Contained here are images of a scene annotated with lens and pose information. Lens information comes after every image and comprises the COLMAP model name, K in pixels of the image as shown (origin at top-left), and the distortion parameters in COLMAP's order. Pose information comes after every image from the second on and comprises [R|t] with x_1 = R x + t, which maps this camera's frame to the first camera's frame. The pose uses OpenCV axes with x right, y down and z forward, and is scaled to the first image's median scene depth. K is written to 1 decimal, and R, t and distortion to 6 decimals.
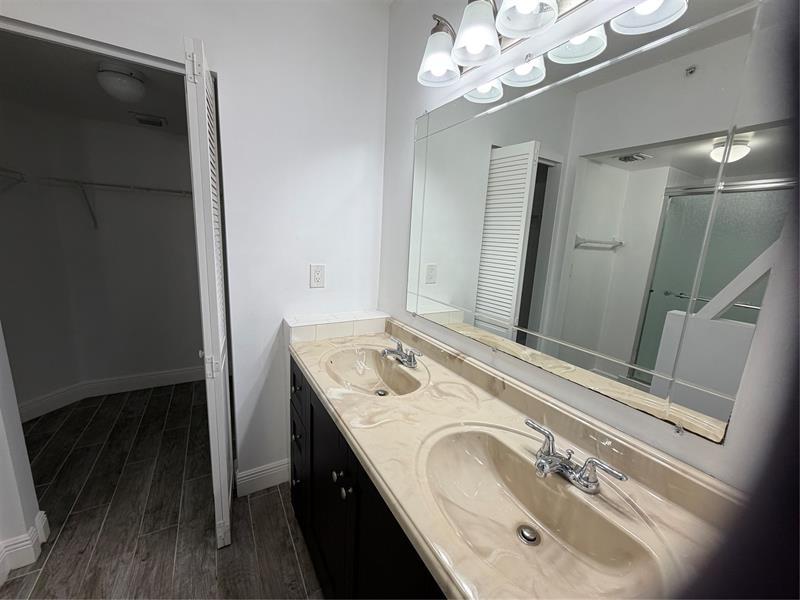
lens RADIAL K [[321.6, 0, 401.0], [0, 321.6, 300.6], [0, 0, 1]] dist [-0.000898, 0.000045]
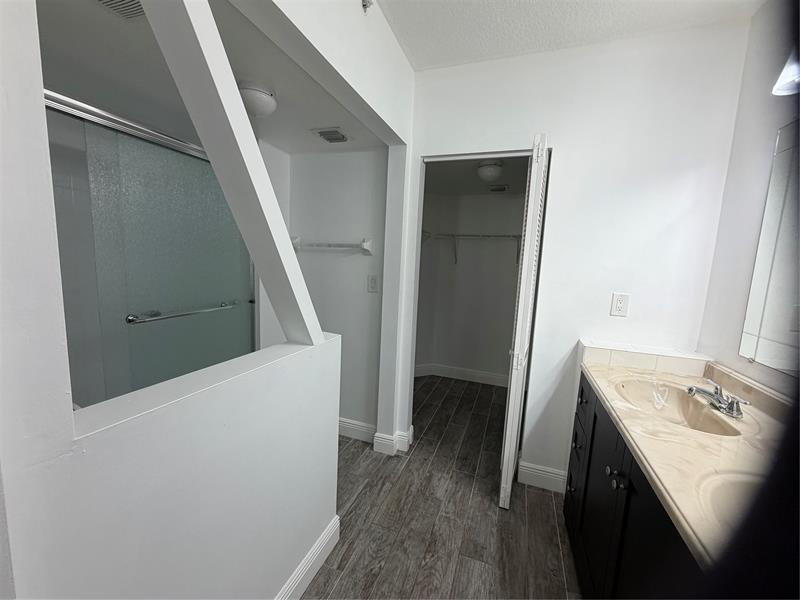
lens RADIAL K [[321.6, 0, 401.0], [0, 321.6, 300.6], [0, 0, 1]] dist [-0.000898, 0.000045]
pose [[0.639449, 0.073372, -0.765325, 0.094125], [-0.162623, 0.985821, -0.041364, 0.078344], [0.751438, 0.150910, 0.642314, -0.228430]]
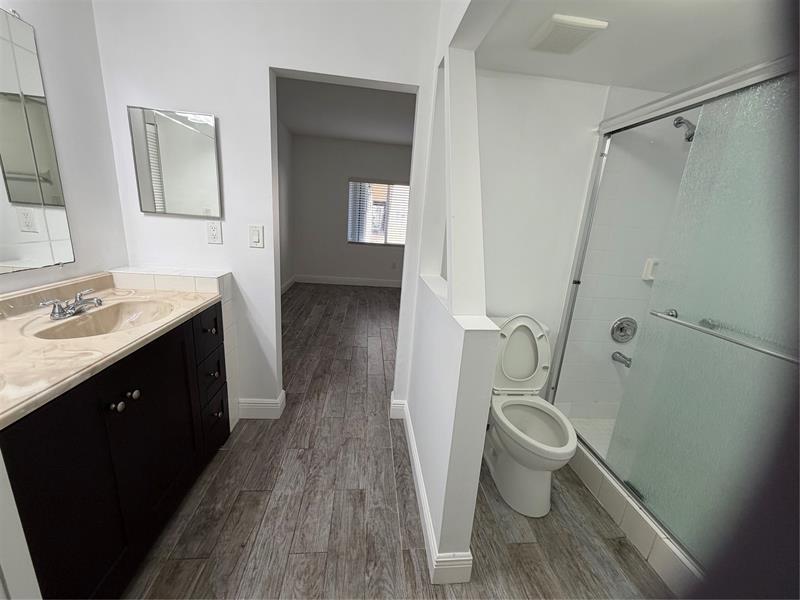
lens RADIAL K [[321.6, 0, 401.0], [0, 321.6, 300.6], [0, 0, 1]] dist [-0.000898, 0.000045]
pose [[-0.903040, -0.218693, 0.369719, -0.865396], [-0.038252, 0.898220, 0.437878, -0.170561], [-0.427850, 0.381279, -0.819494, 0.852566]]
